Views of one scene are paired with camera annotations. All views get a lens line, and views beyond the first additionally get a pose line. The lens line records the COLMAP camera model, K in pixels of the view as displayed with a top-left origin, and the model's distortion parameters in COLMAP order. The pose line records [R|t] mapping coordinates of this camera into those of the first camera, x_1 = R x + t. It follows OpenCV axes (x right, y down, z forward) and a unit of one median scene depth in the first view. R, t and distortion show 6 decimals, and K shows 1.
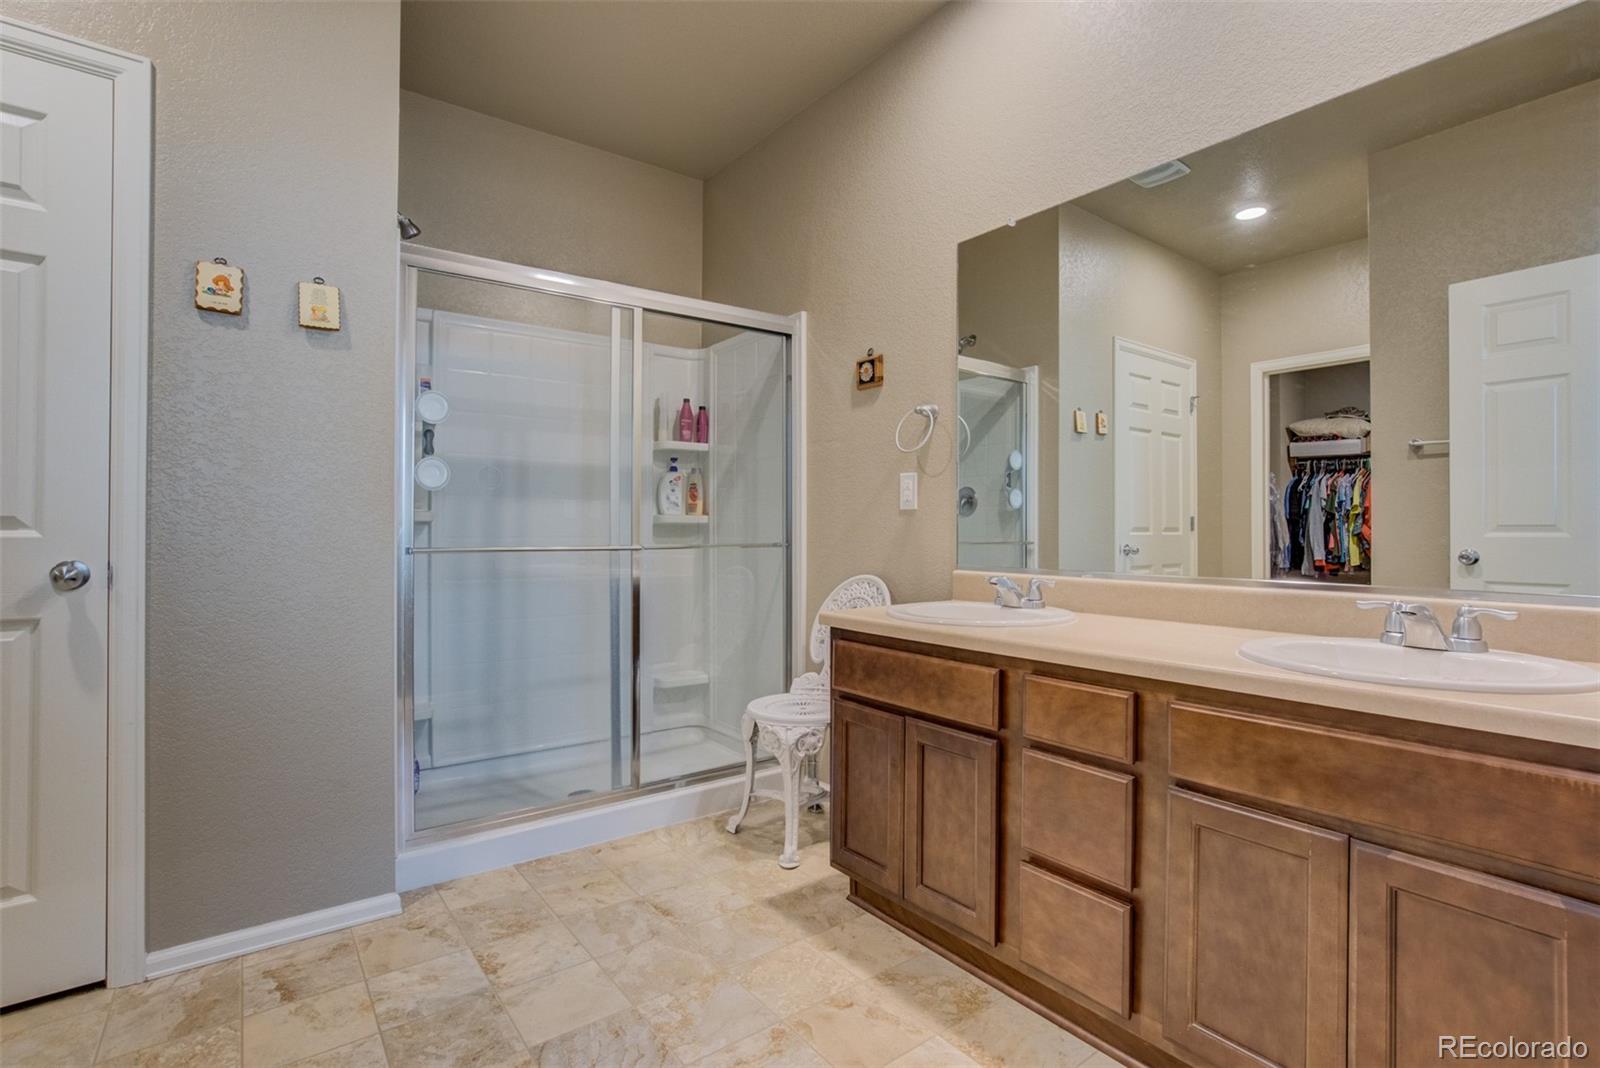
lens RADIAL K [[757.8, 0, 804.9], [0, 757.8, 525.8], [0, 0, 1]] dist [-0.033005, 0.018693]
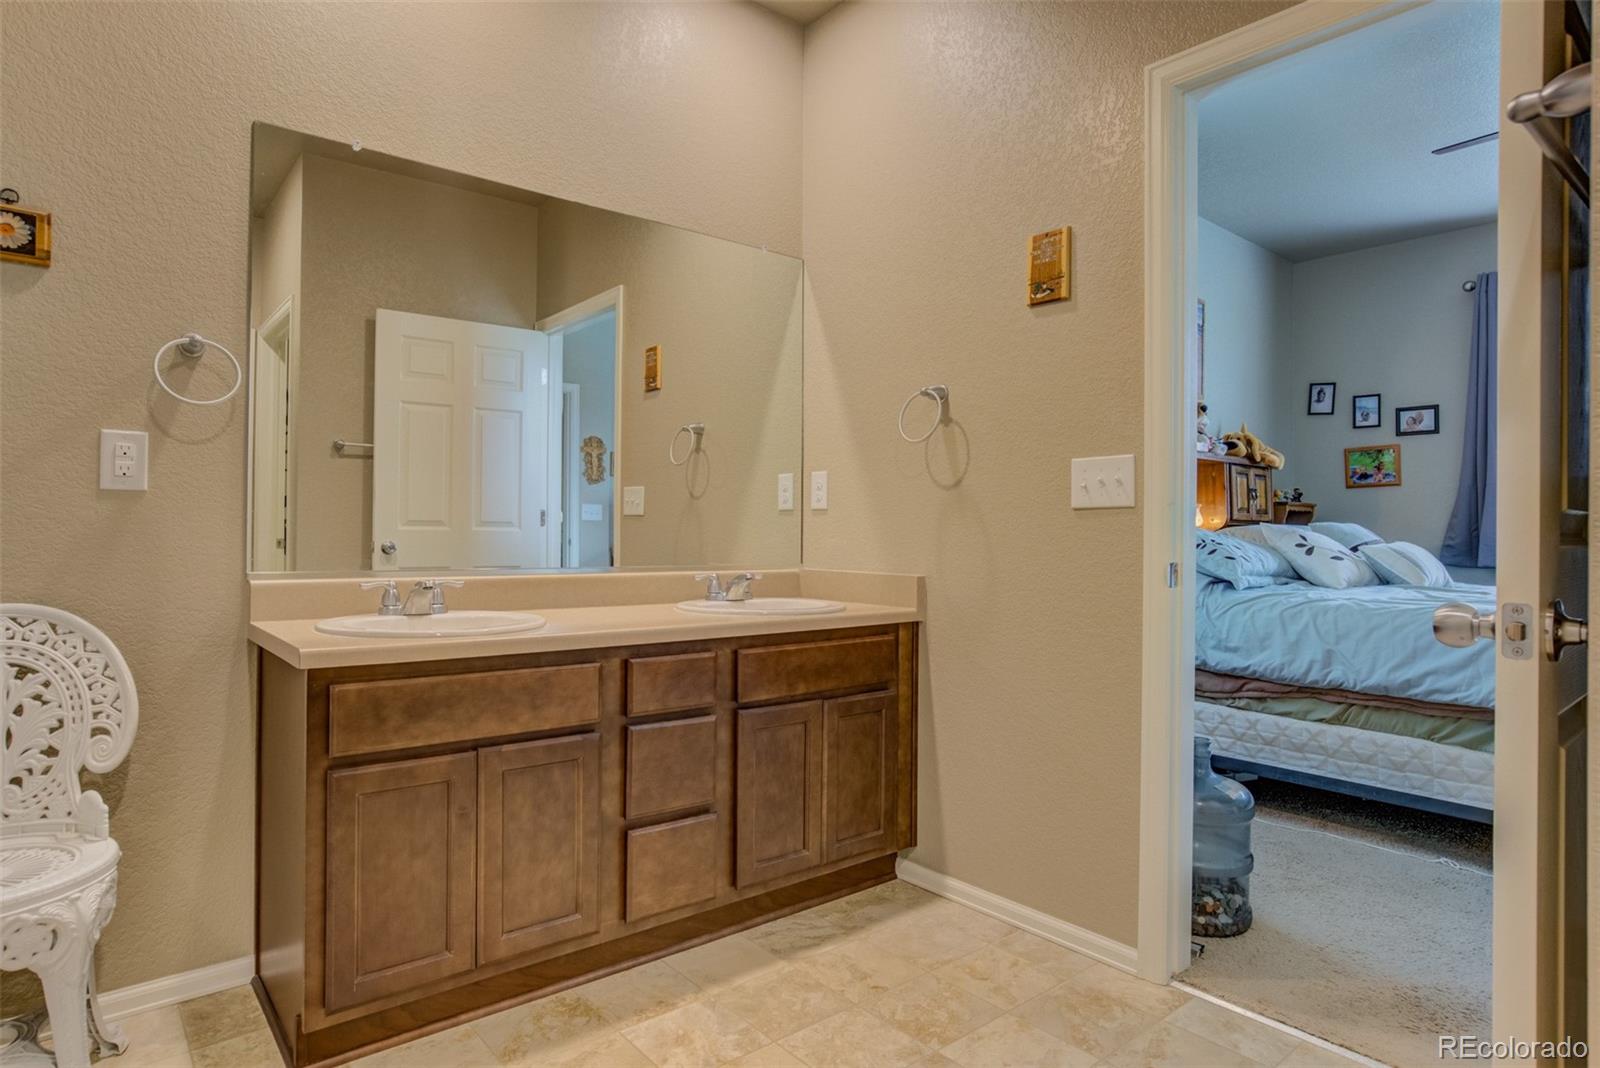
lens RADIAL K [[872.5, 0, 799.3], [0, 872.5, 523.1], [0, 0, 1]] dist [0.002747, 0.002323]
pose [[-0.008835, 0.005260, 0.999947, -0.862326], [-0.016510, 0.999849, -0.005405, 0.001380], [-0.999825, -0.016557, -0.008747, 0.675942]]
